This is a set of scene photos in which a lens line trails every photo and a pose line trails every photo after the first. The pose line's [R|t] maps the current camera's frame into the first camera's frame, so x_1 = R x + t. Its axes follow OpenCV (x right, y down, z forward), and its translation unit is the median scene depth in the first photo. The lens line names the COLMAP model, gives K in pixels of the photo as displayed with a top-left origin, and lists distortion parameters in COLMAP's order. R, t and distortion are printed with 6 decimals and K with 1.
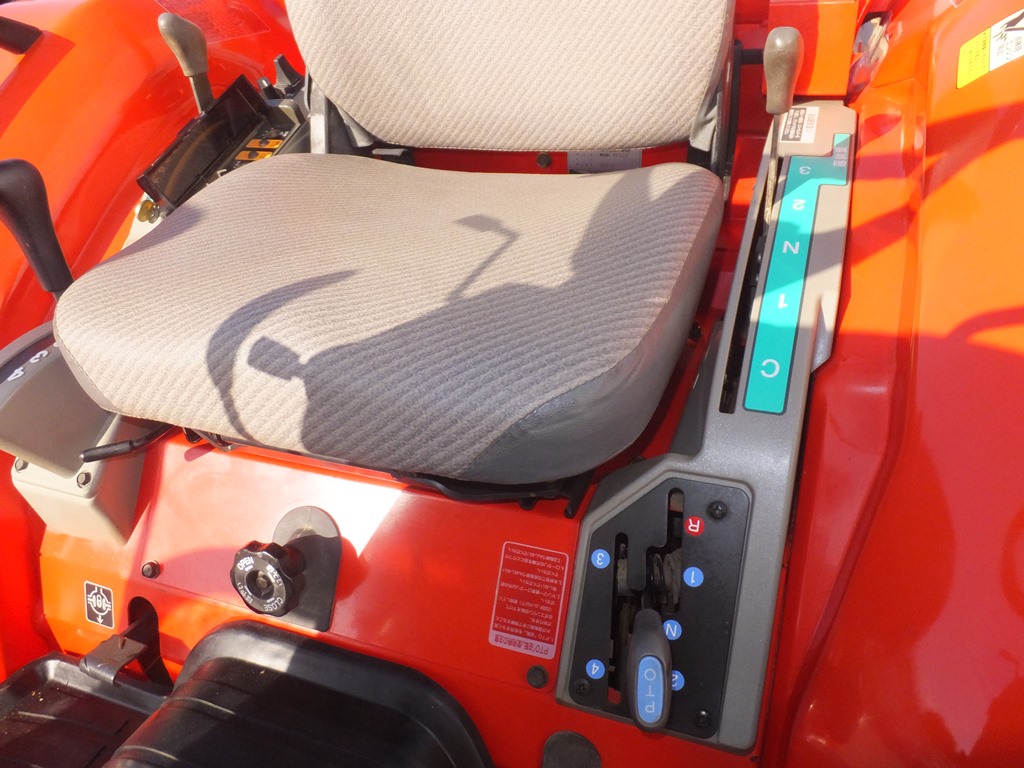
lens RADIAL K [[778.4, 0, 512.0], [0, 778.4, 384.0], [0, 0, 1]] dist [-0.004584, -0.006810]
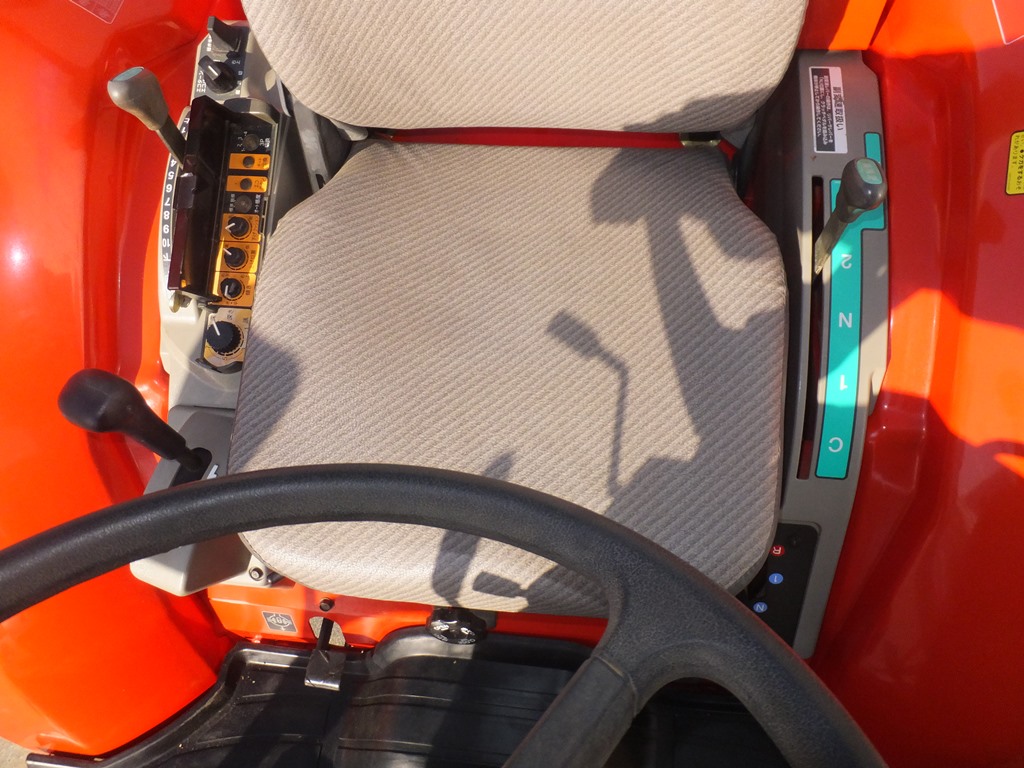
lens RADIAL K [[778.4, 0, 512.0], [0, 778.4, 384.0], [0, 0, 1]] dist [-0.004584, -0.006810]
pose [[0.964240, -0.235568, 0.121447, -0.291309], [0.135986, 0.833065, 0.536200, -0.793937], [-0.227485, -0.500510, 0.835308, 0.087519]]
